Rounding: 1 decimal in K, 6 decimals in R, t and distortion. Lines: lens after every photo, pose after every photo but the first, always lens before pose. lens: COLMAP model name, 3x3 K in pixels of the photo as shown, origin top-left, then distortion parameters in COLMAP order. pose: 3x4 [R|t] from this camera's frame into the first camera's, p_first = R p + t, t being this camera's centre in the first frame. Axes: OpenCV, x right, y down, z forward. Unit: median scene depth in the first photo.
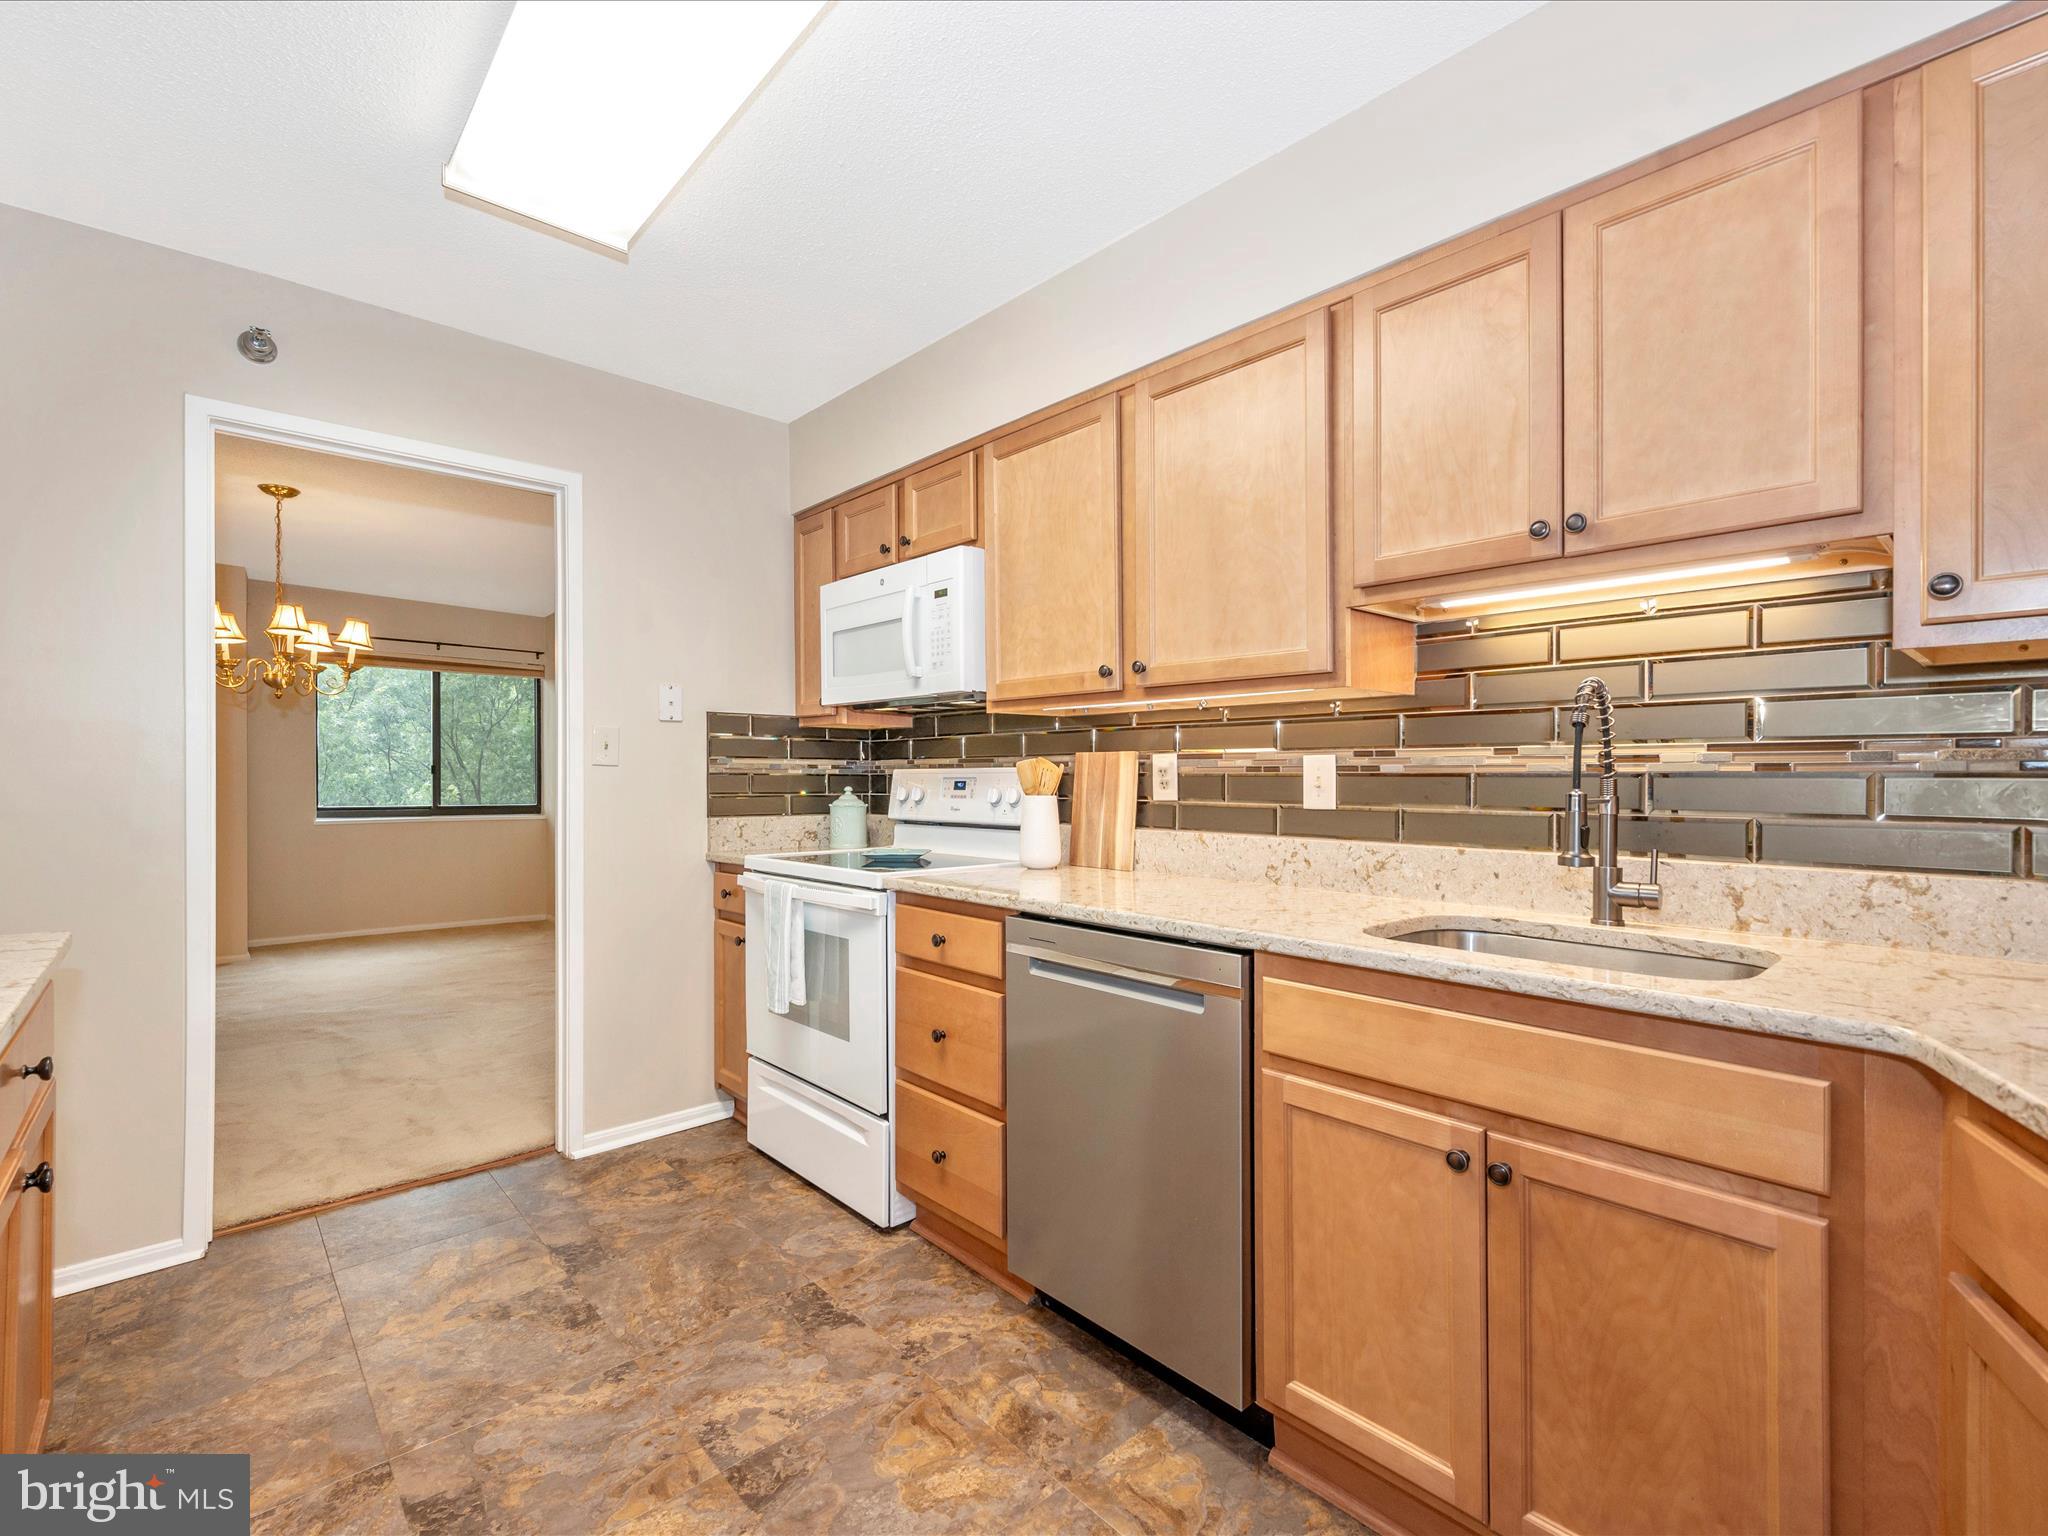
lens RADIAL K [[914.9, 0, 1019.7], [0, 914.9, 777.8], [0, 0, 1]] dist [0.004081, 0.000528]
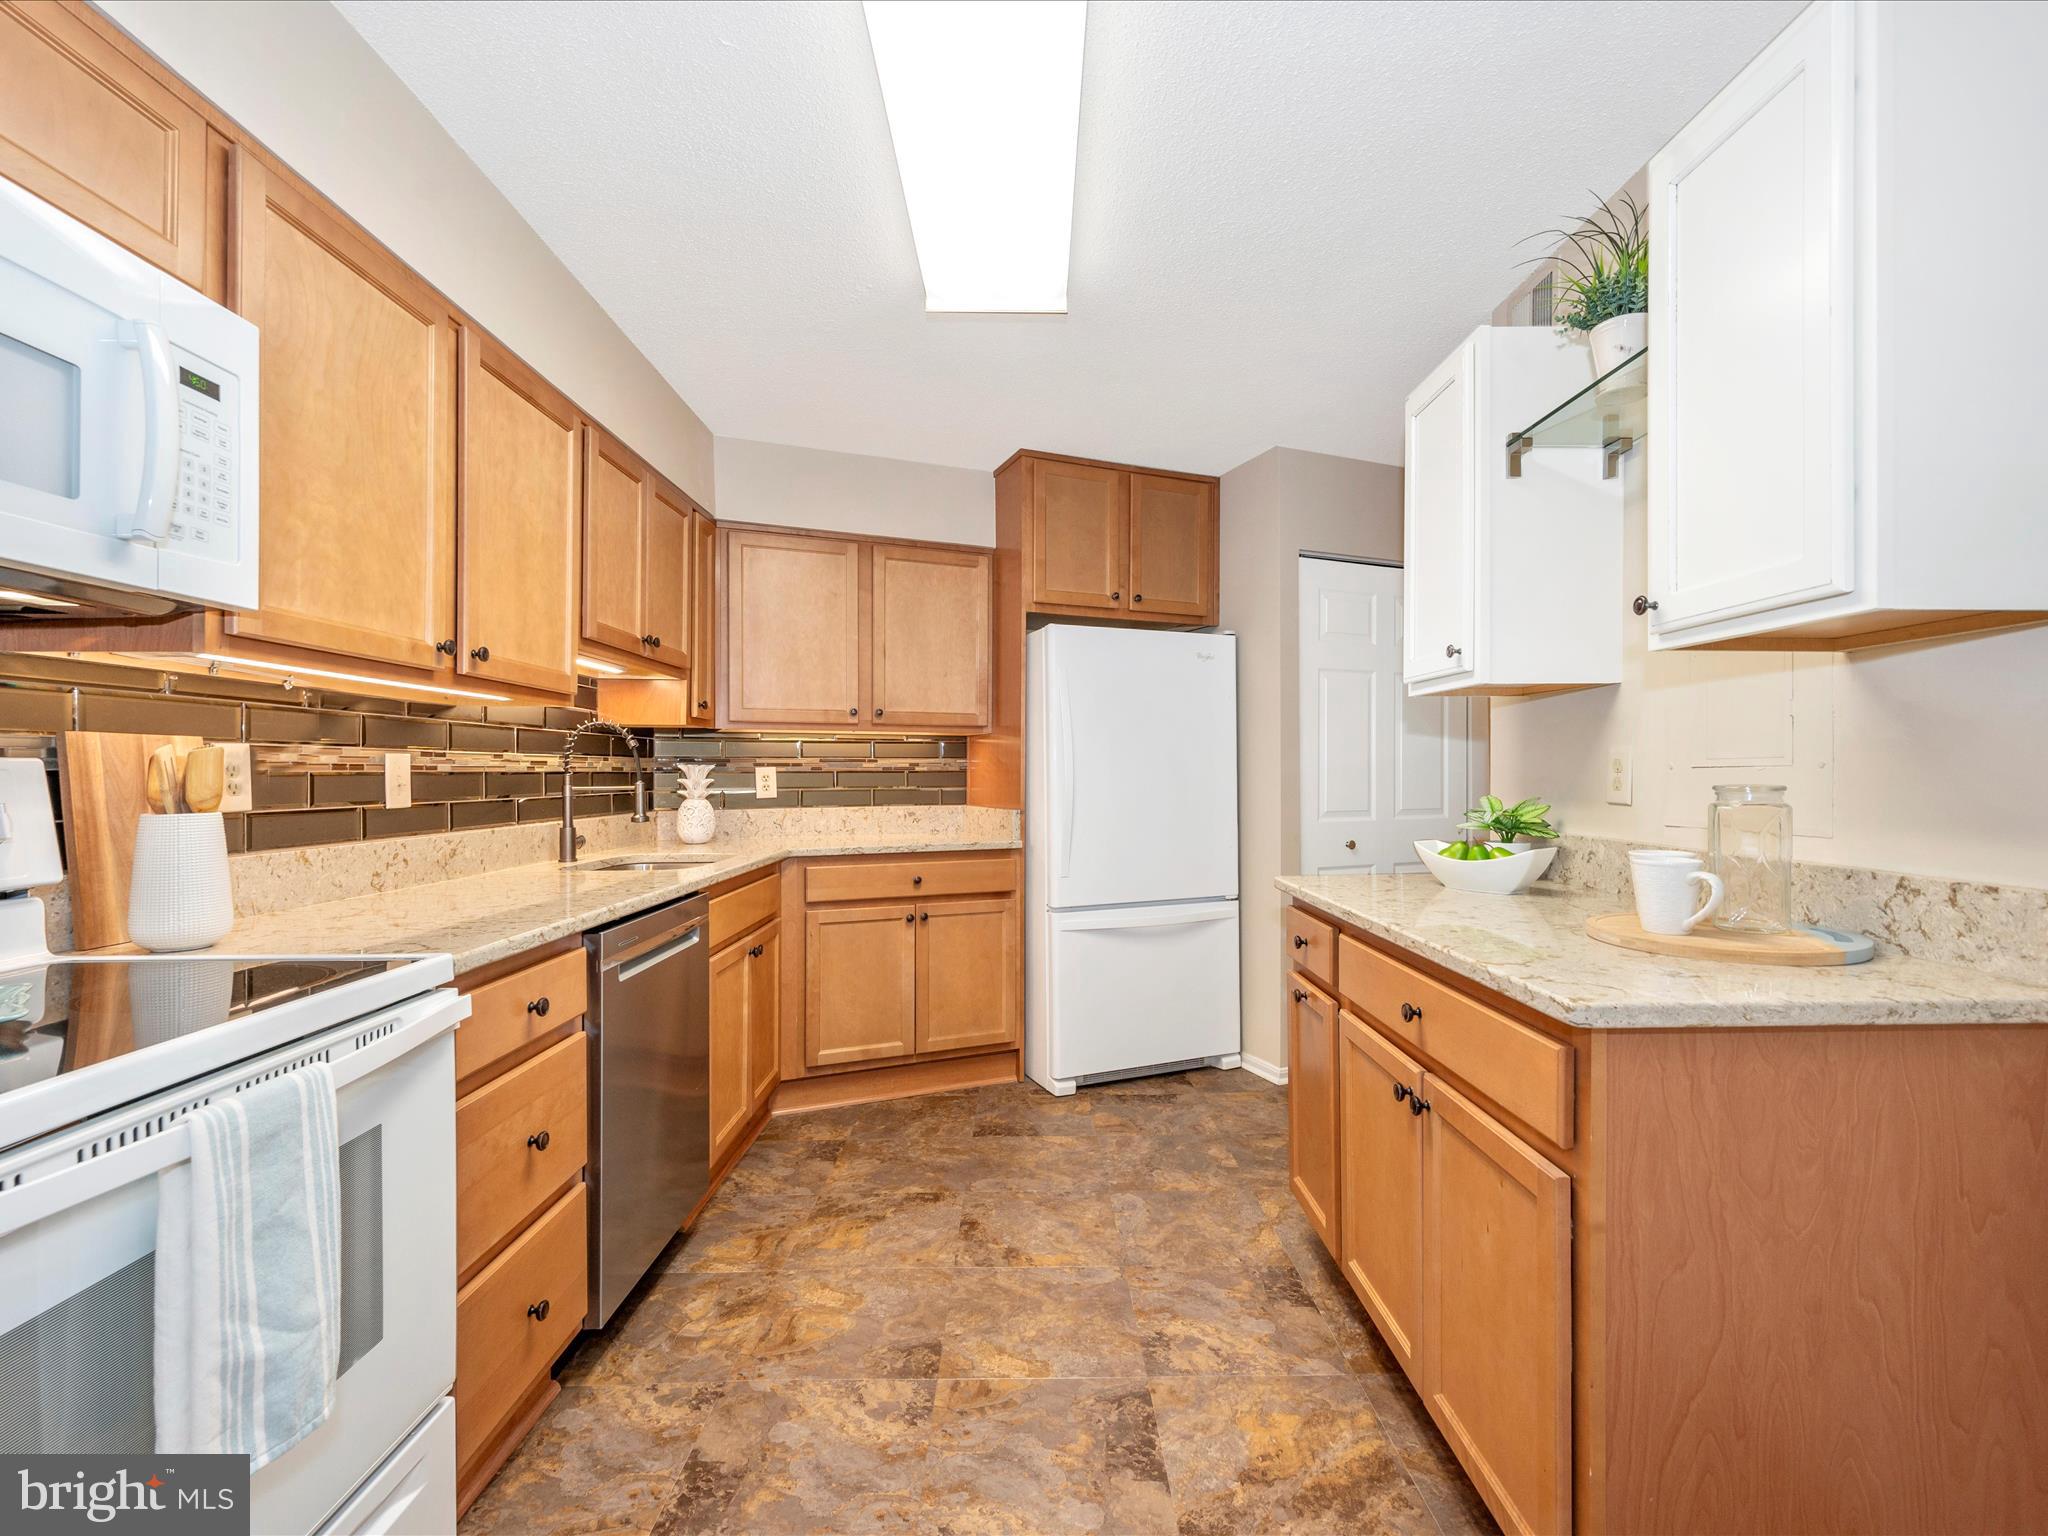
lens RADIAL K [[914.9, 0, 1027.6], [0, 914.9, 766.1], [0, 0, 1]] dist [0.004081, 0.000528]
pose [[-0.737733, 0.003711, 0.675083, -1.050416], [0.000693, 0.999989, -0.004740, -0.007689], [-0.675092, -0.003029, -0.737727, 1.567392]]
